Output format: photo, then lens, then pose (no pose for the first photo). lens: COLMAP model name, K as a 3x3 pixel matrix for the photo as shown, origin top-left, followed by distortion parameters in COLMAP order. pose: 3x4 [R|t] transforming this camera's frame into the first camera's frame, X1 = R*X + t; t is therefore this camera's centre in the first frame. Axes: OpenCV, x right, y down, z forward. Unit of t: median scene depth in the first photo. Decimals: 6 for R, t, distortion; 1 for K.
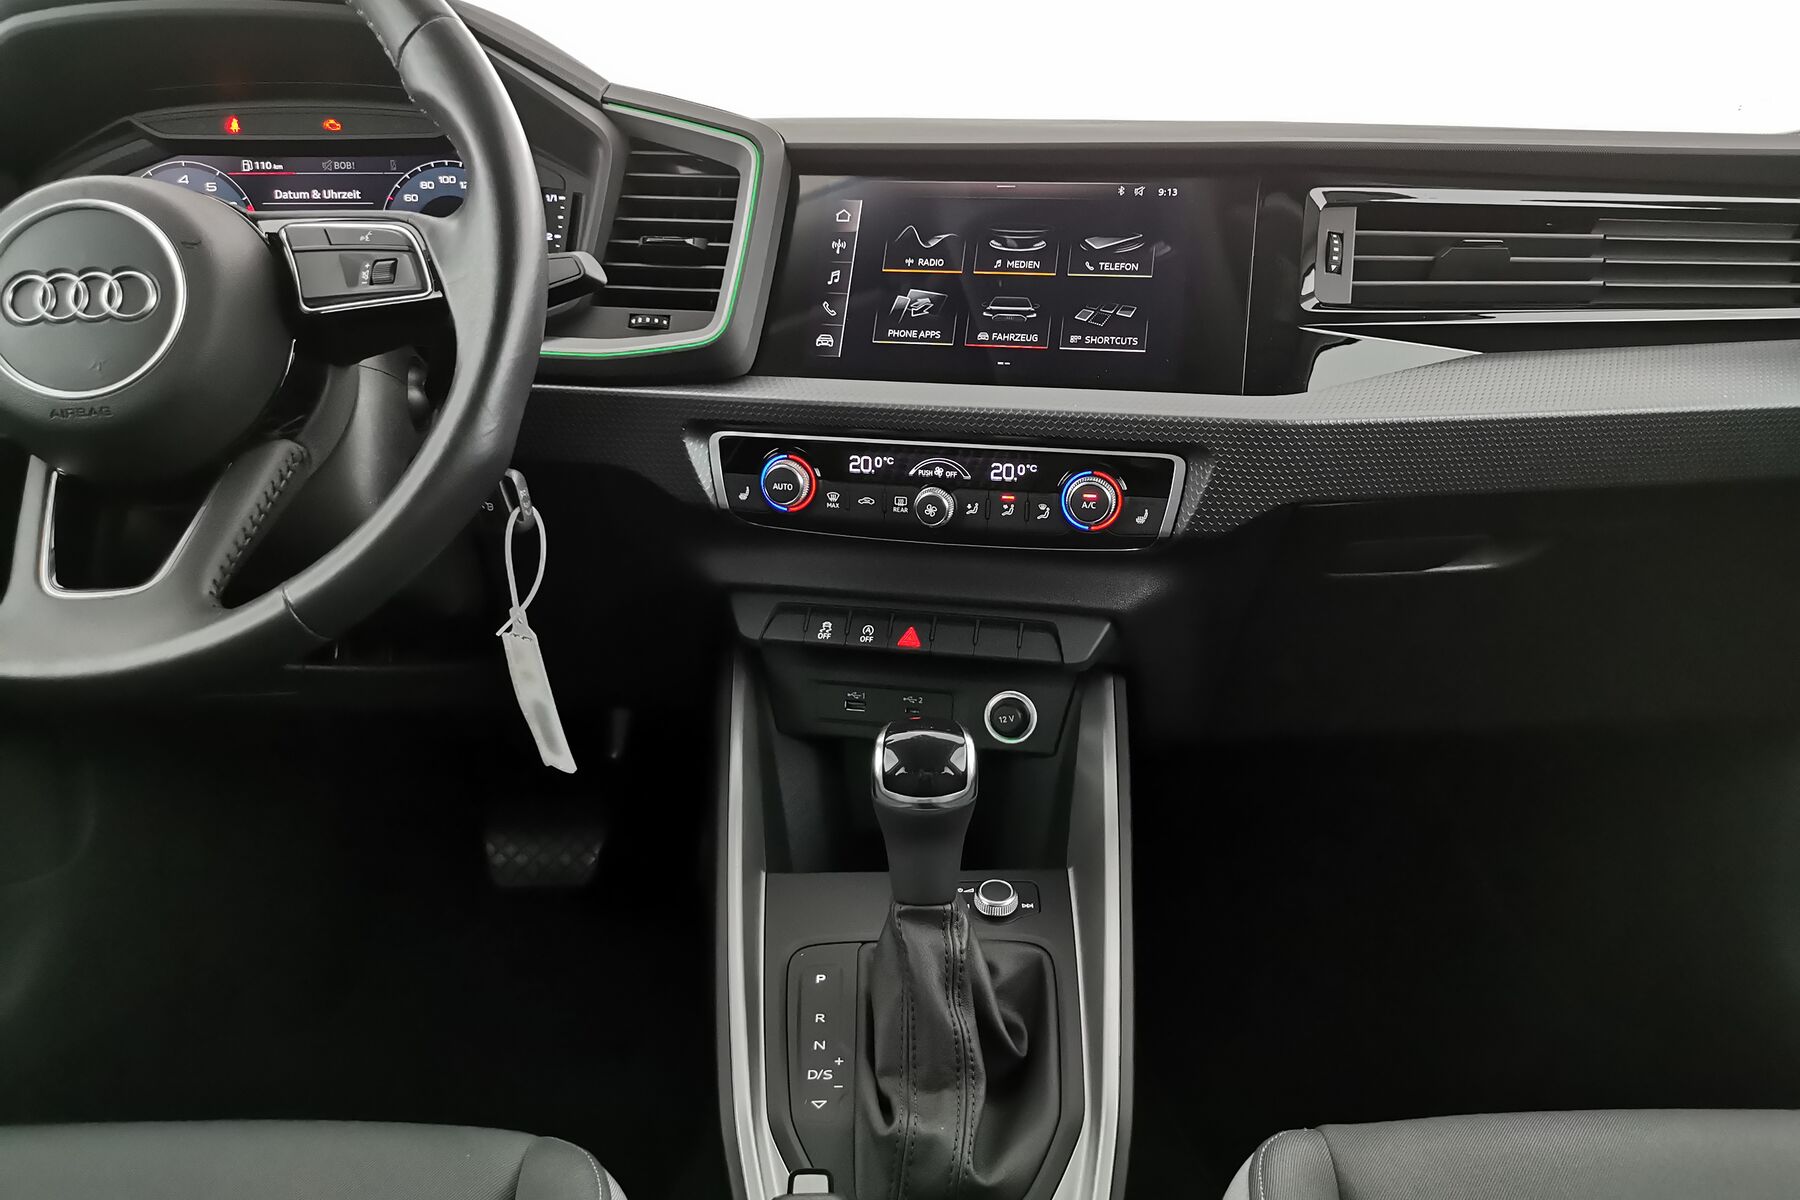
lens RADIAL K [[1414.2, 0, 891.5], [0, 1414.2, 595.3], [0, 0, 1]] dist [0.047775, -0.058911]
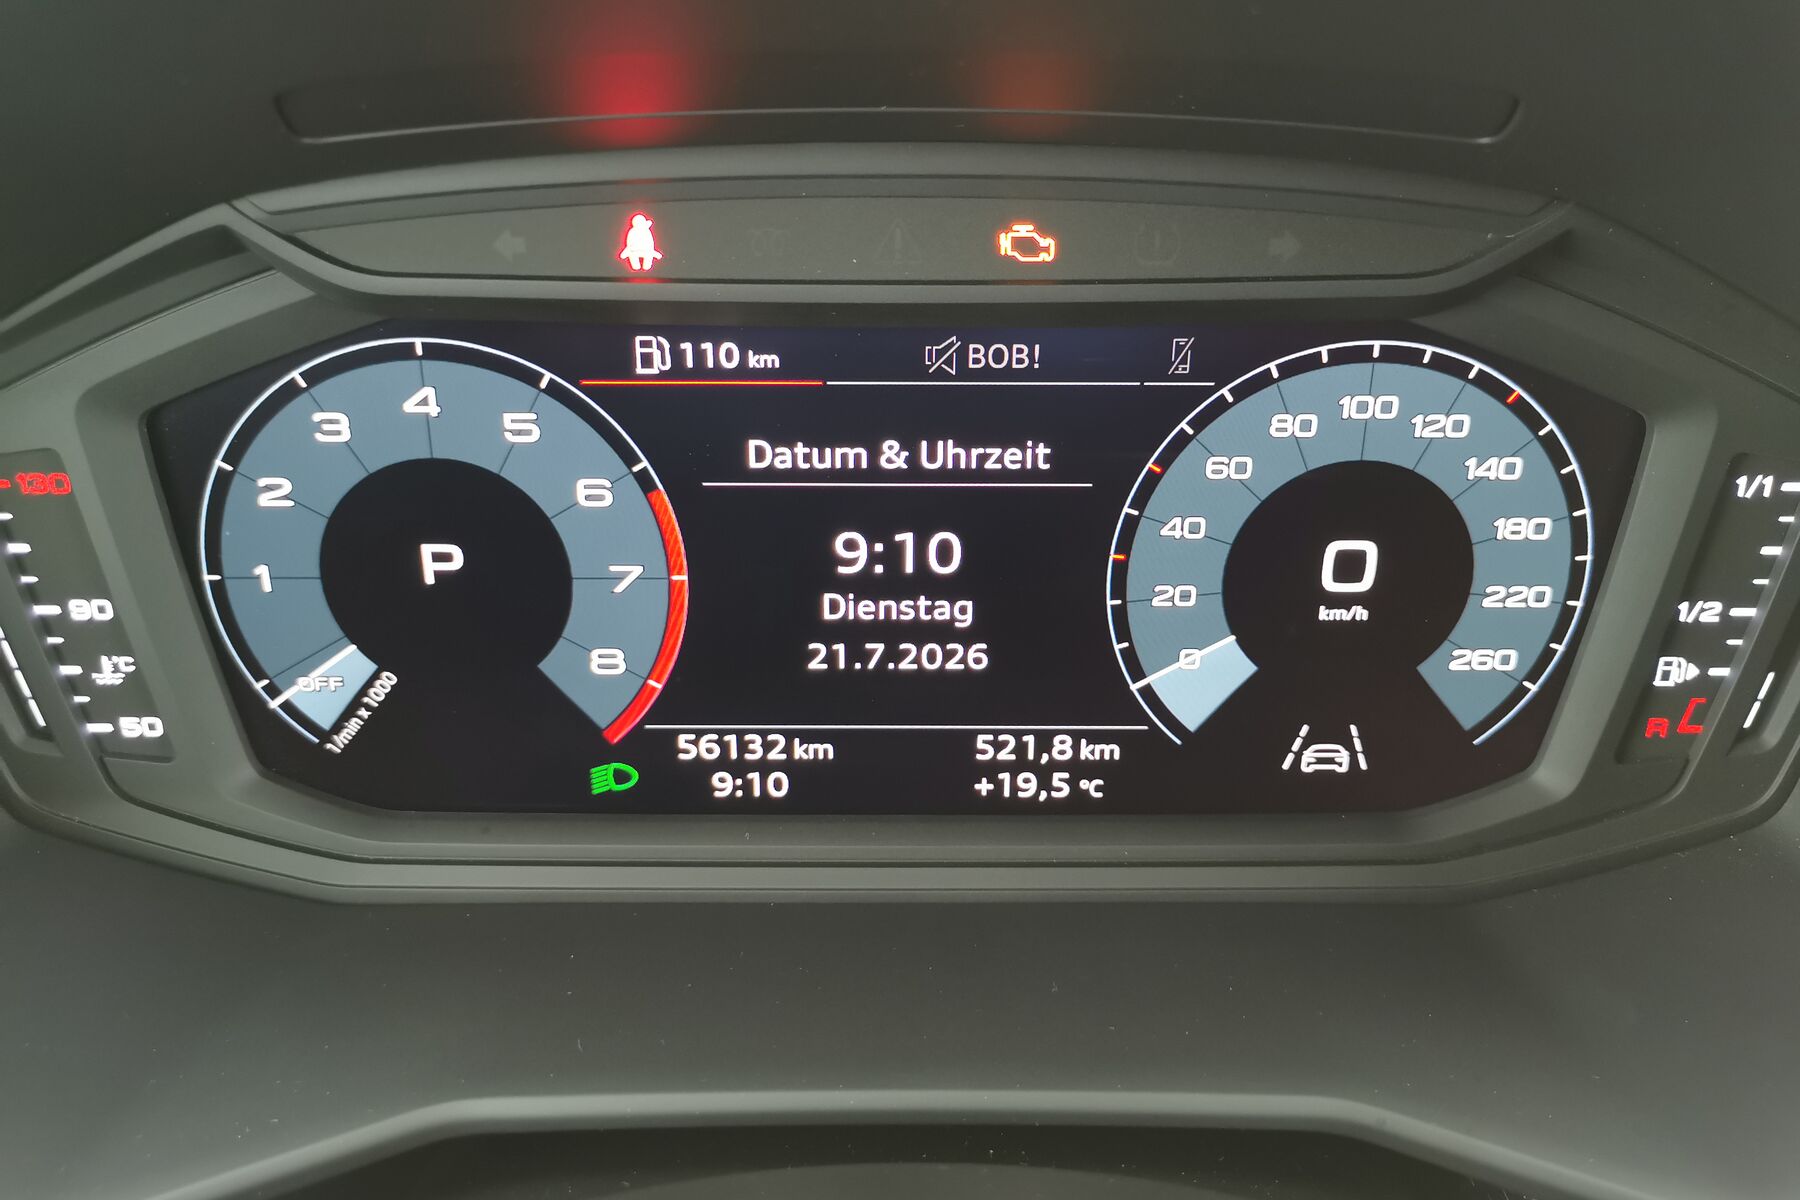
lens RADIAL K [[1446.1, 0, 888.7], [0, 1446.1, 599.6], [0, 0, 1]] dist [0.002686, -0.001877]
pose [[0.999924, 0.012050, 0.002625, -0.459934], [-0.012332, 0.978084, 0.207846, -0.354666], [-0.000063, -0.207862, 0.978158, 0.814330]]
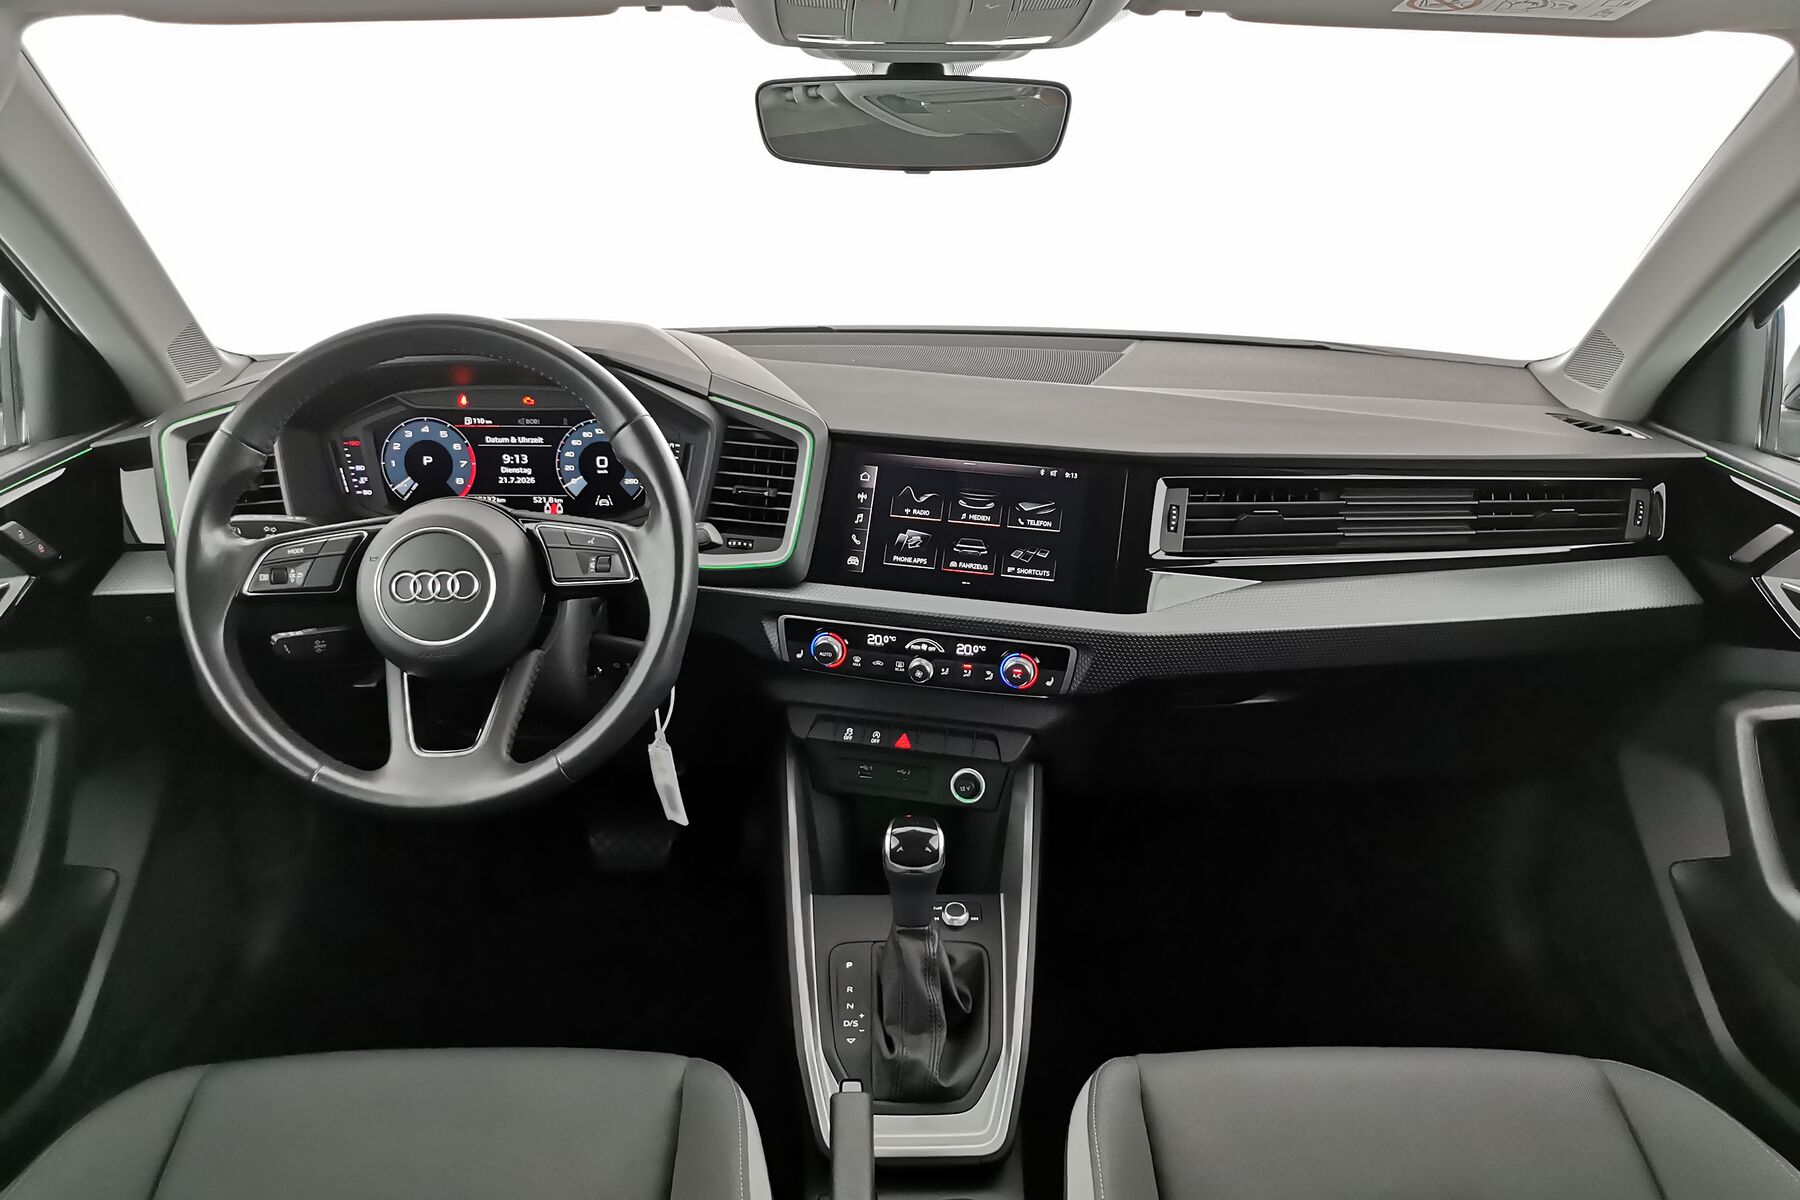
lens RADIAL K [[1414.2, 0, 891.5], [0, 1414.2, 595.3], [0, 0, 1]] dist [0.047775, -0.058911]
pose [[0.999721, 0.012970, 0.019719, -0.035779], [-0.014321, 0.997445, 0.069984, -0.258786], [-0.018761, -0.070247, 0.997353, -0.585297]]
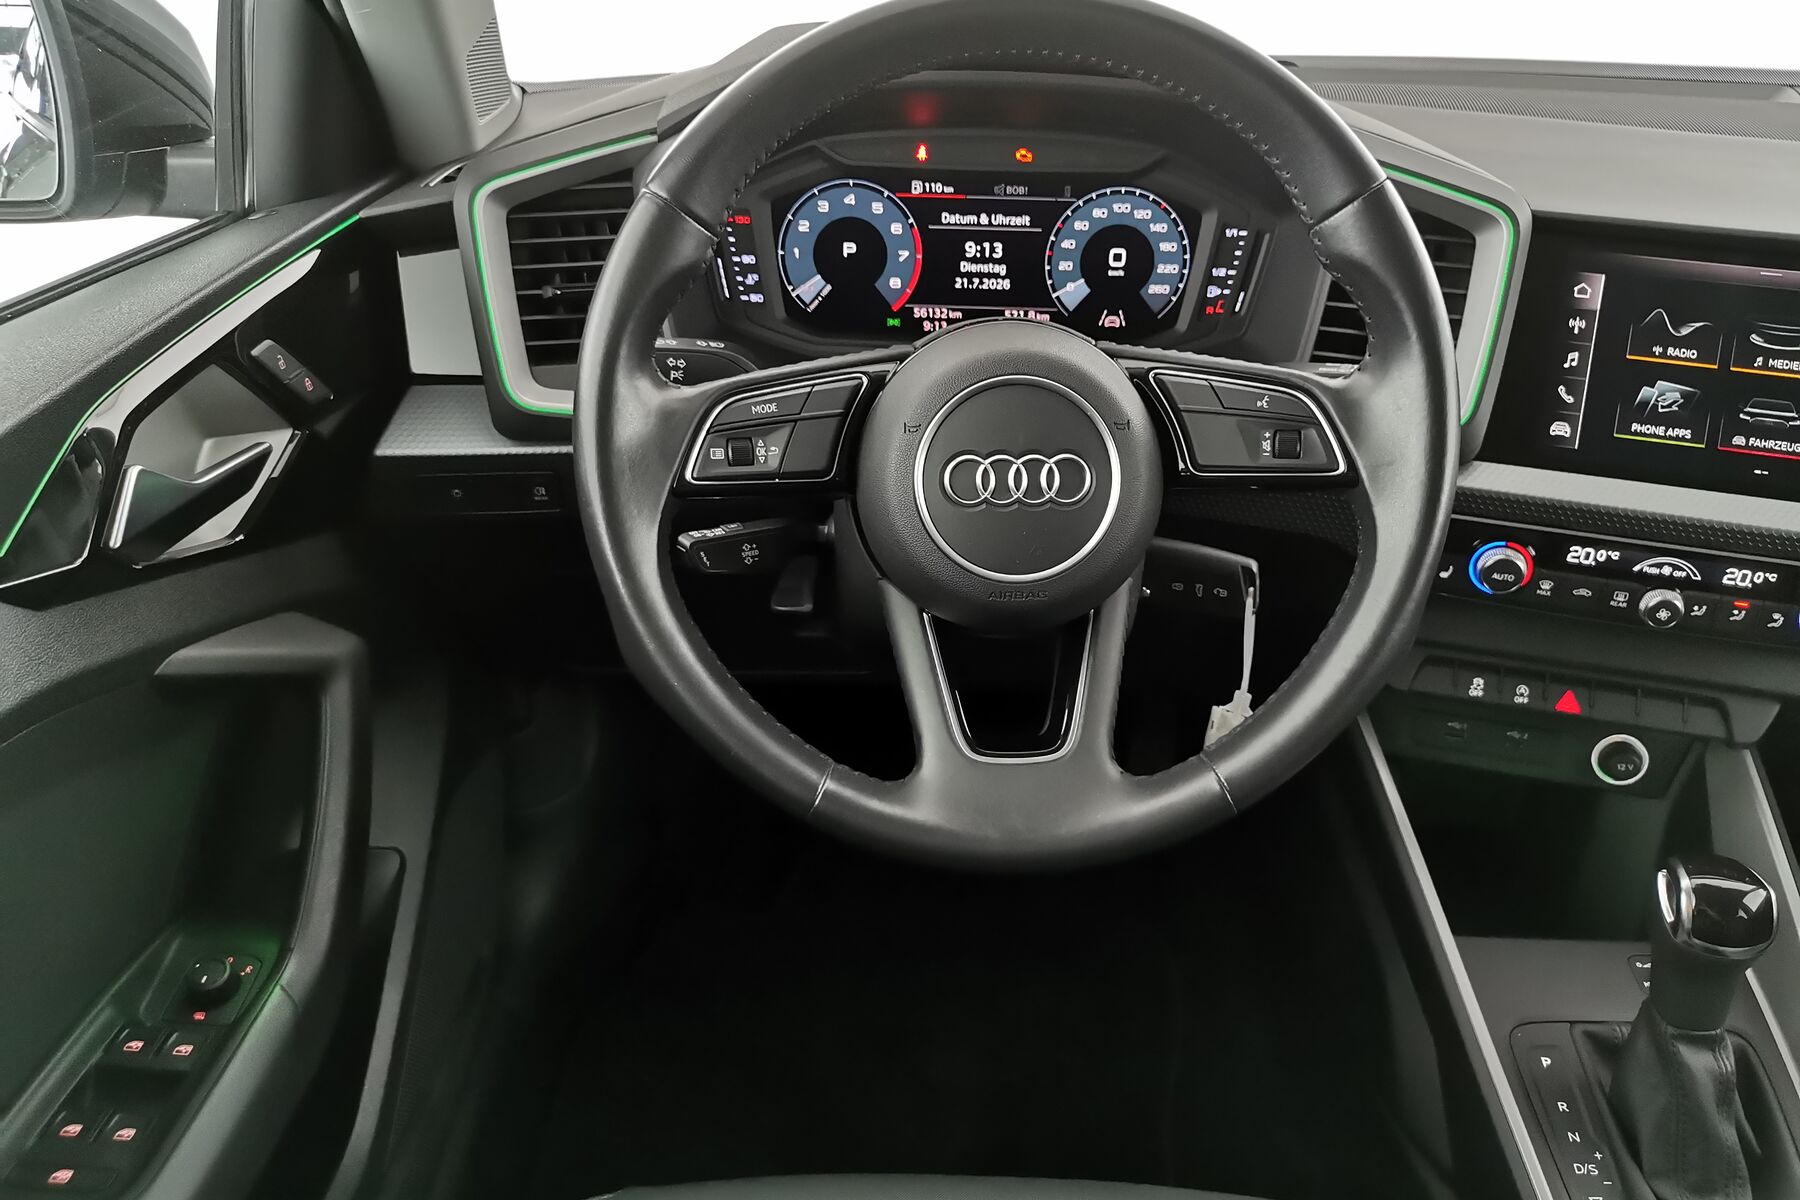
lens RADIAL K [[1414.2, 0, 891.5], [0, 1414.2, 595.3], [0, 0, 1]] dist [0.047775, -0.058911]
pose [[0.999209, 0.039671, -0.002617, -0.515452], [-0.038178, 0.975796, 0.215323, -0.269205], [0.011096, -0.215053, 0.976539, 0.006531]]
